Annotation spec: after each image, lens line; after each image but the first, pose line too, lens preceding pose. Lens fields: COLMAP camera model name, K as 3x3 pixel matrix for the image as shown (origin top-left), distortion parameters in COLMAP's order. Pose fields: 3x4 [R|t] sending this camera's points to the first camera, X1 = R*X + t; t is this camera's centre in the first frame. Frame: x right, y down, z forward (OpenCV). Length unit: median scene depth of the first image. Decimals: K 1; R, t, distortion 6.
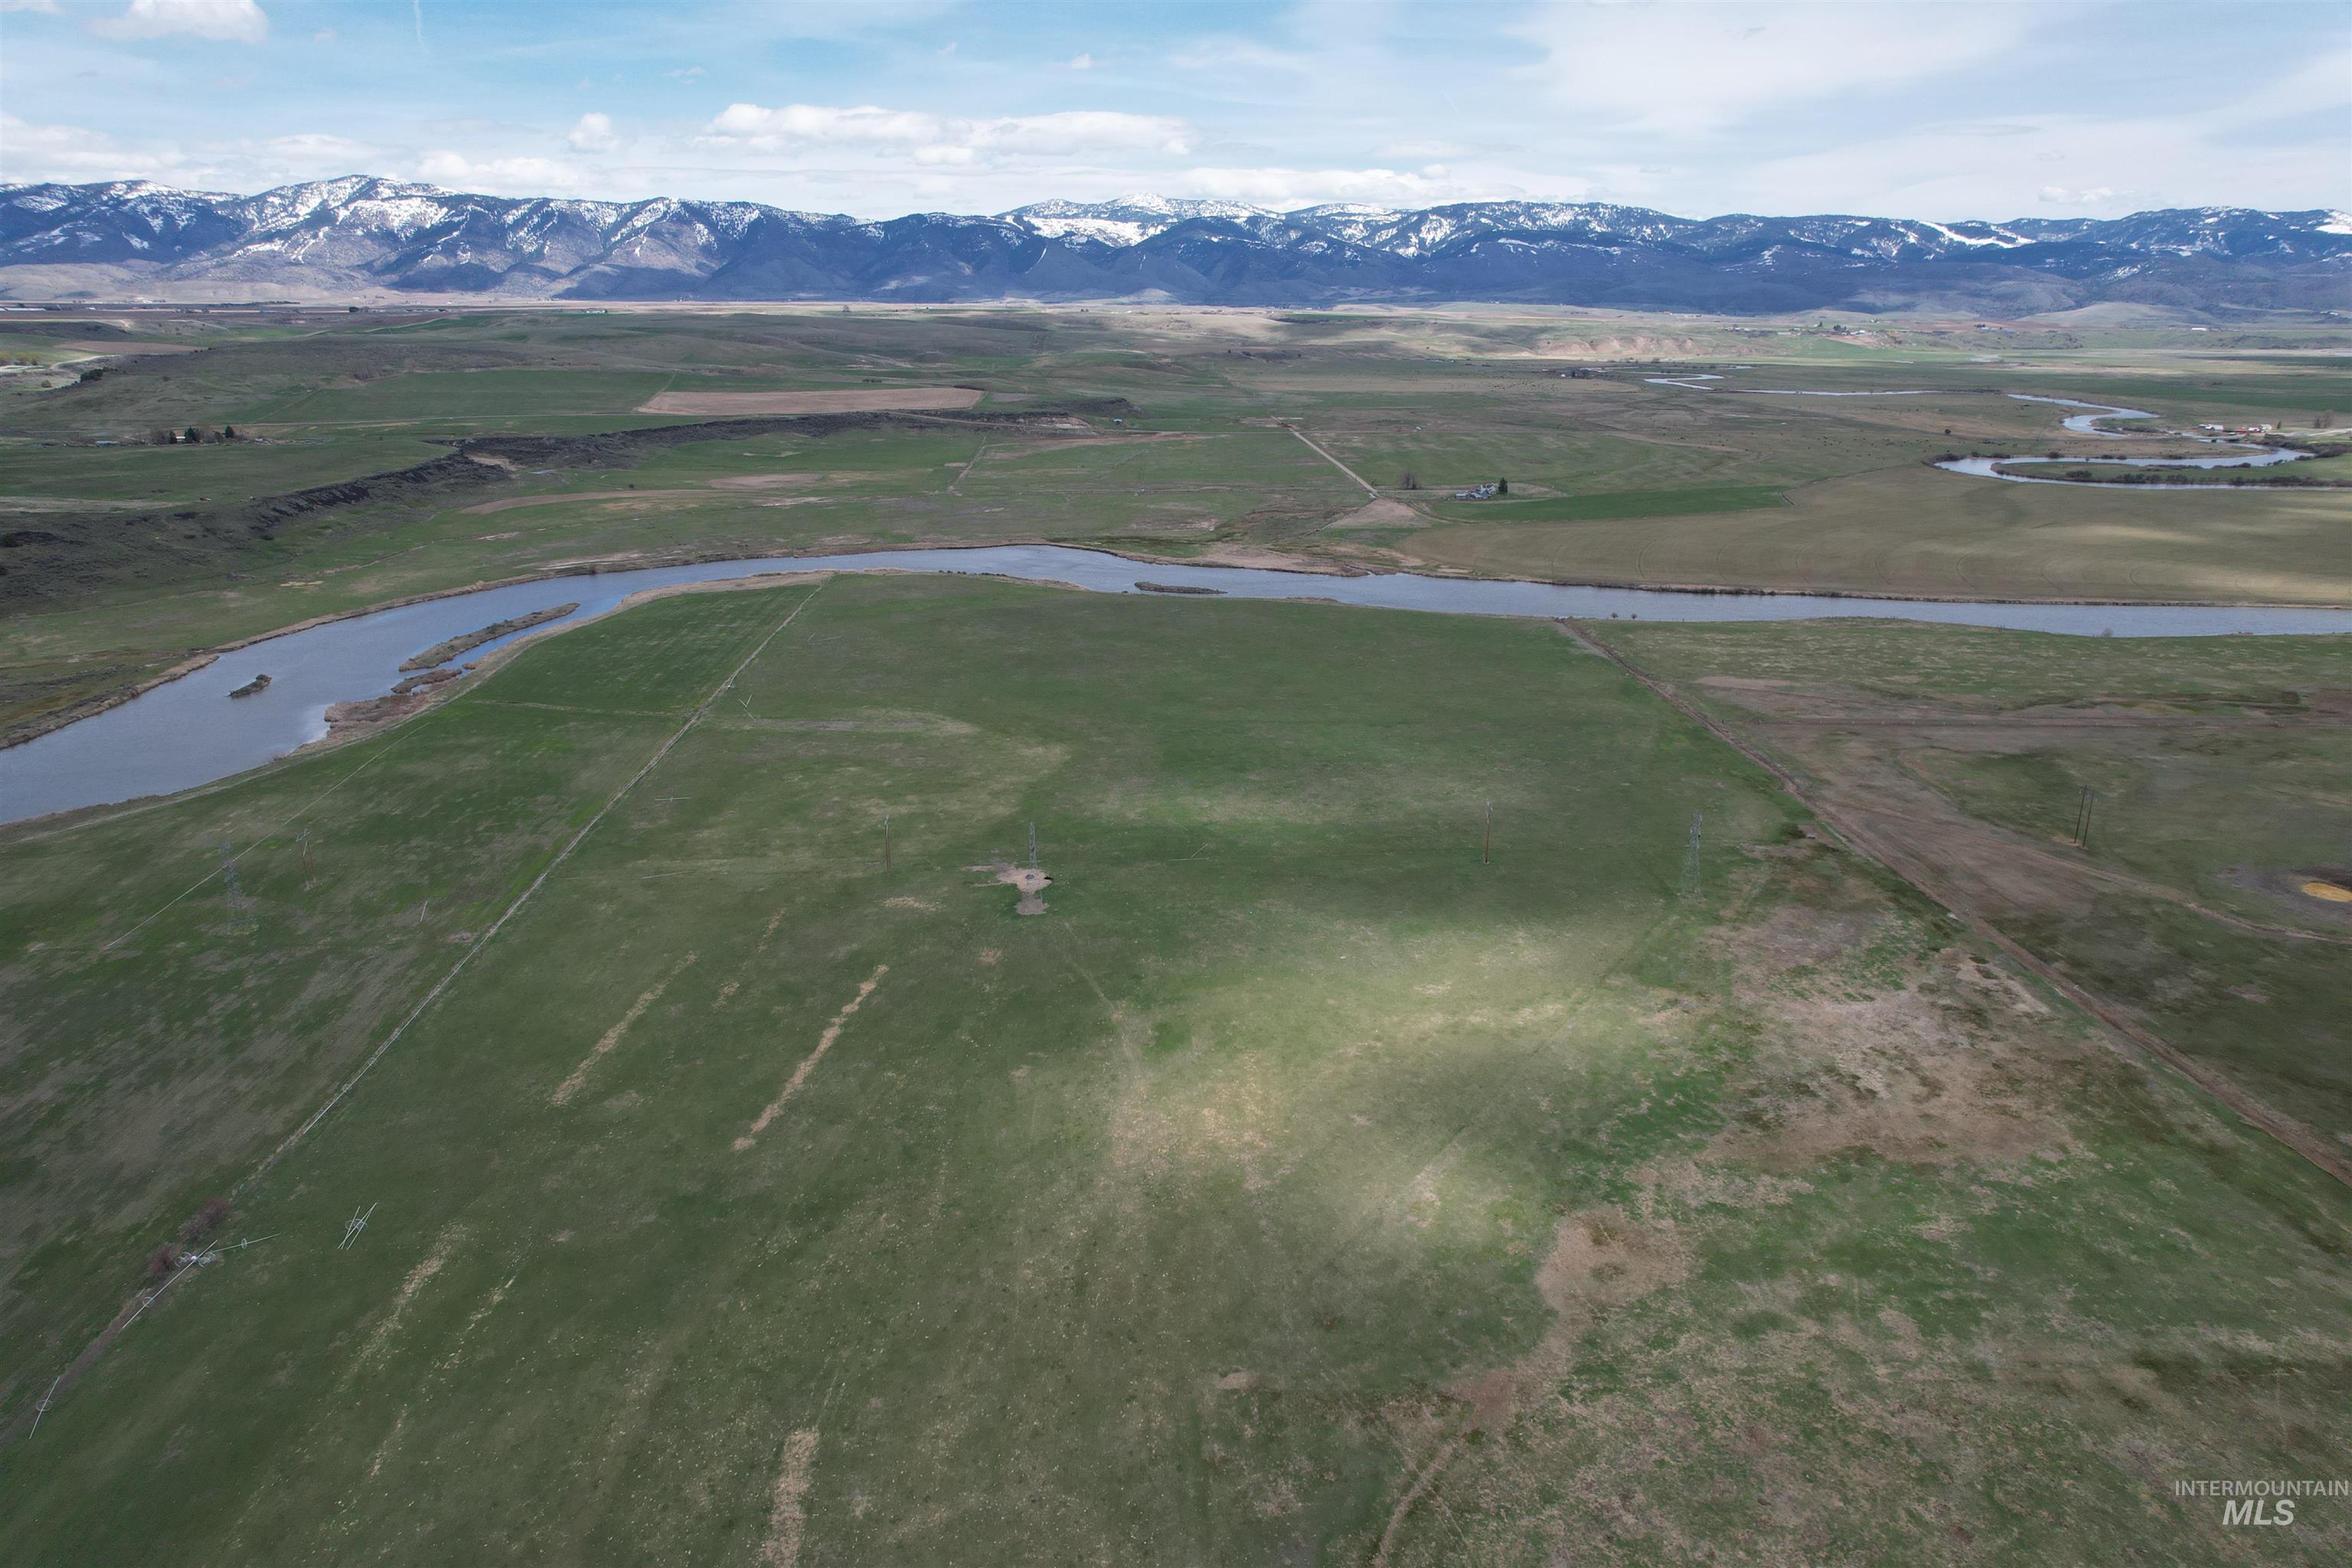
lens RADIAL K [[1508.5, 0, 1165.2], [0, 1508.5, 788.4], [0, 0, 1]] dist [-0.087350, 0.081326]
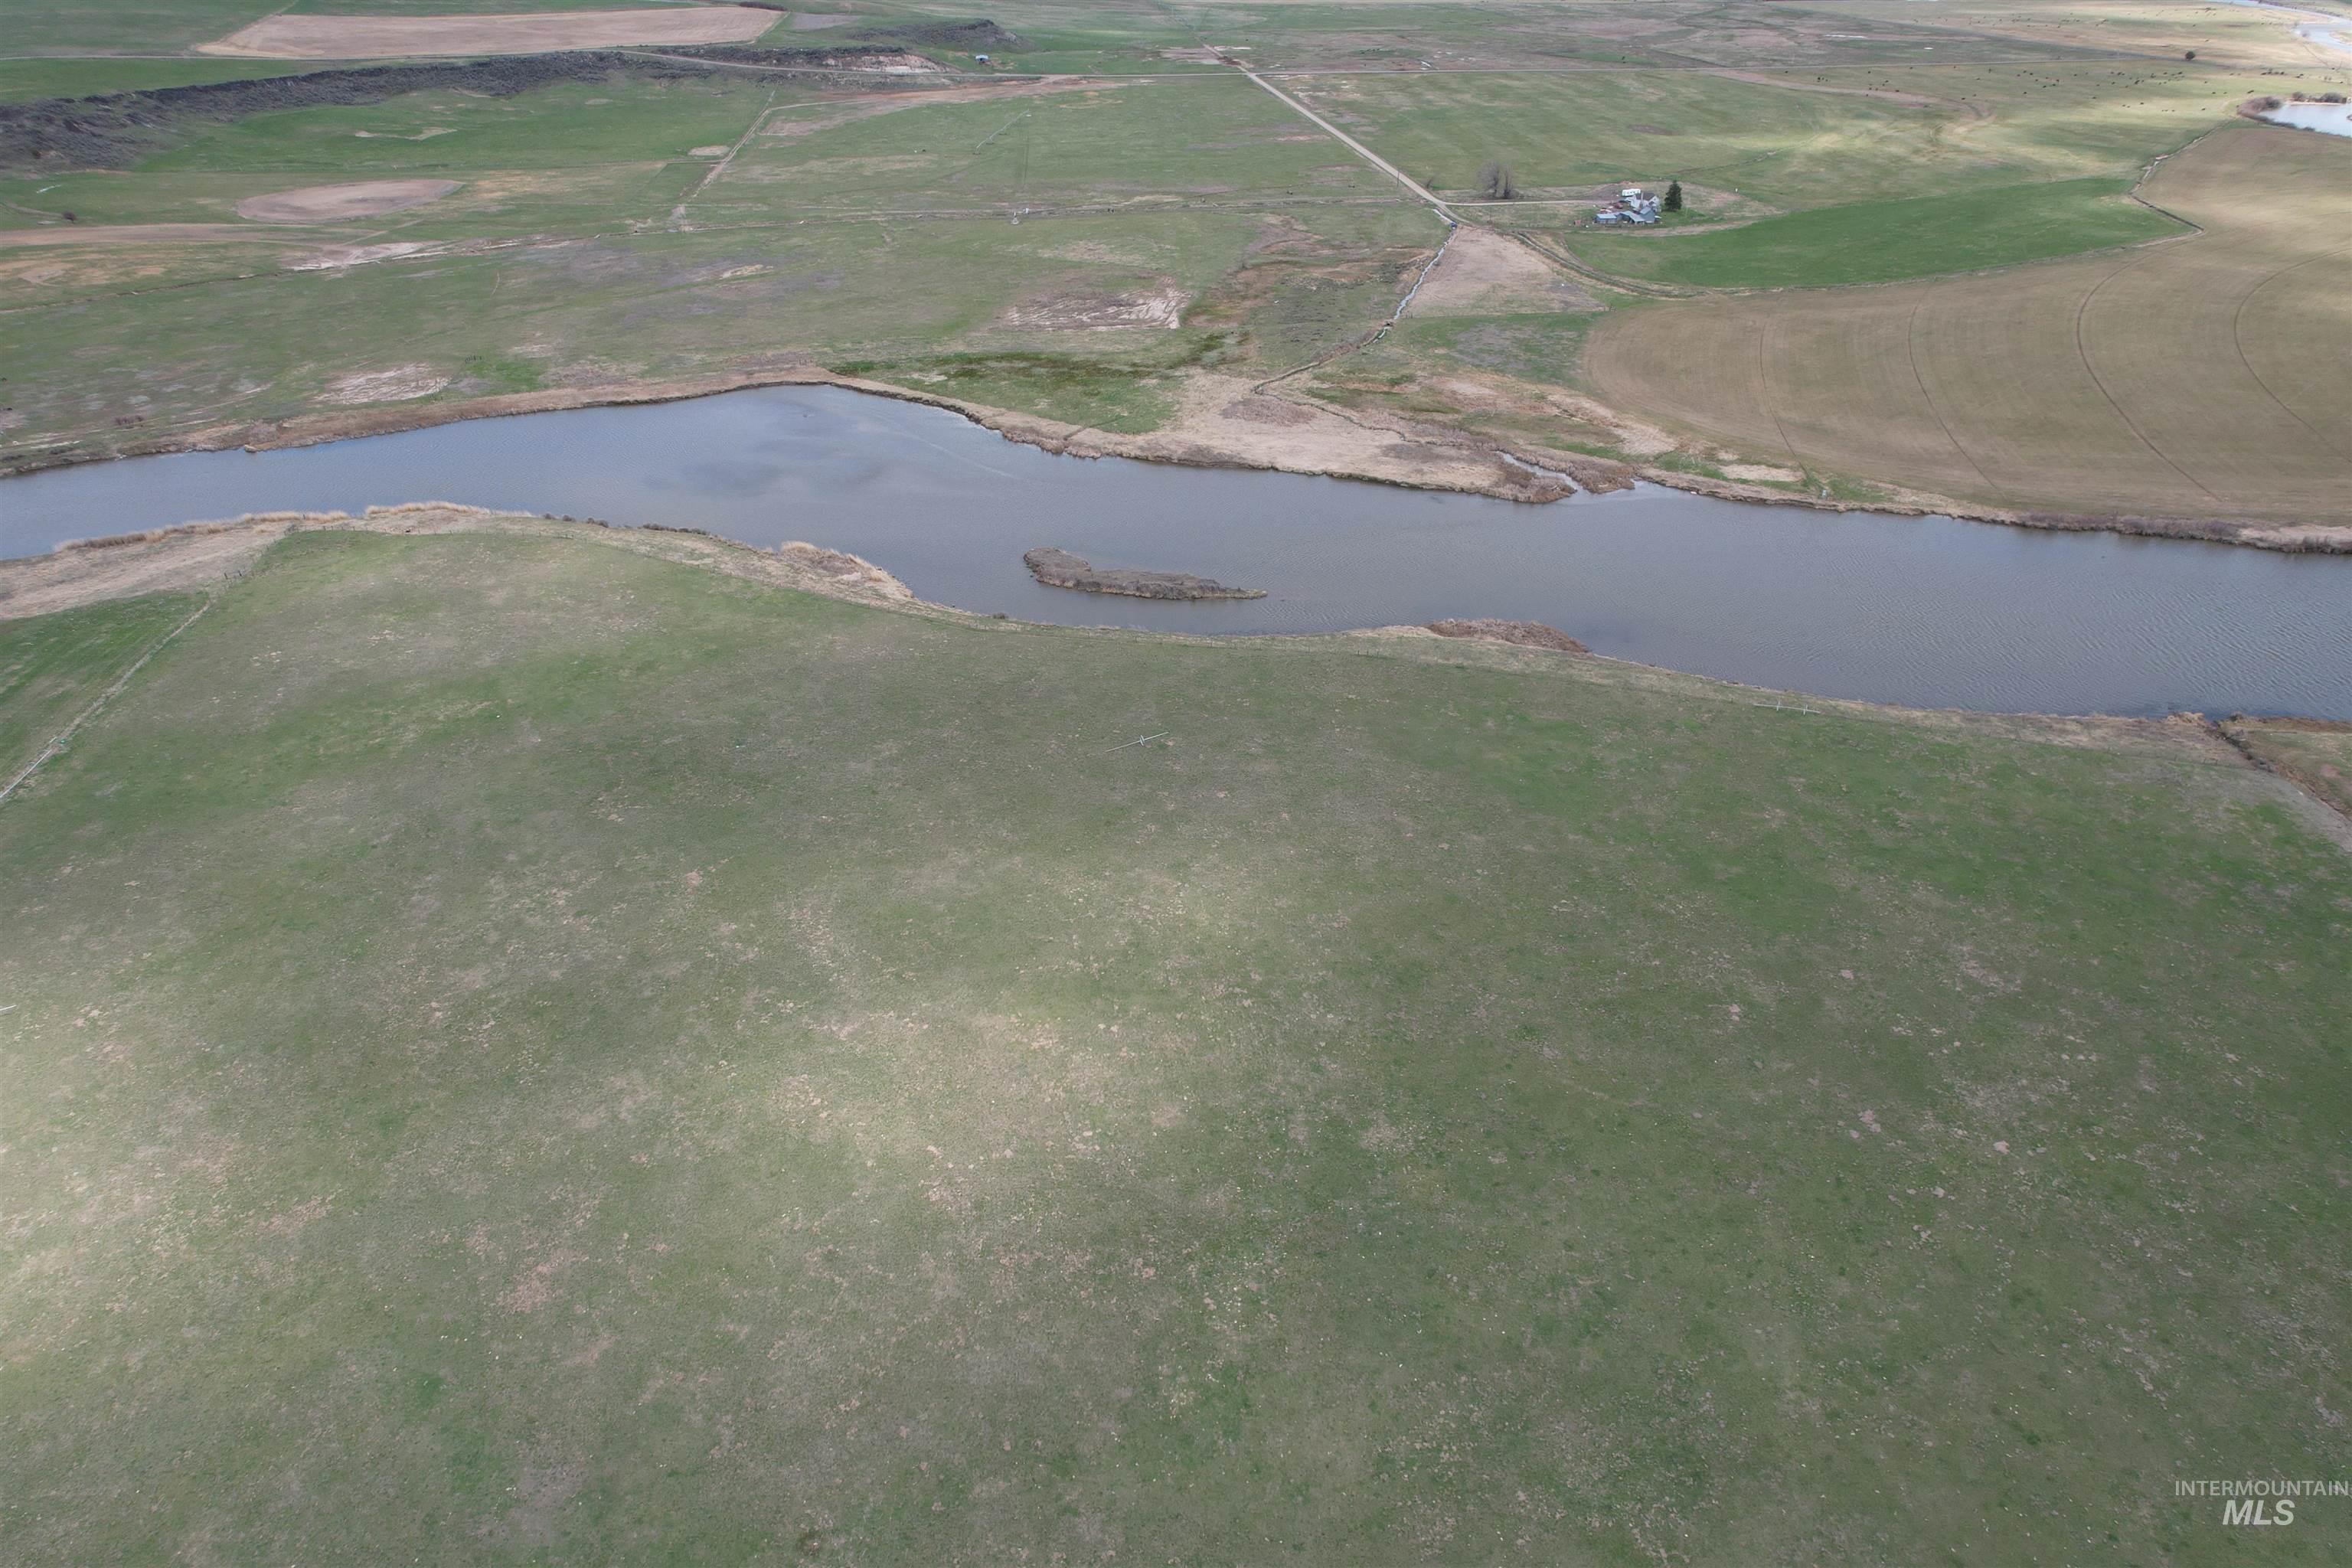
lens RADIAL K [[1508.5, 0, 1165.2], [0, 1508.5, 788.4], [0, 0, 1]] dist [-0.087350, 0.081326]
pose [[0.997198, -0.041905, 0.061976, -0.005570], [0.026617, 0.972927, 0.229575, -0.091262], [-0.069918, -0.227282, 0.971316, 0.327547]]
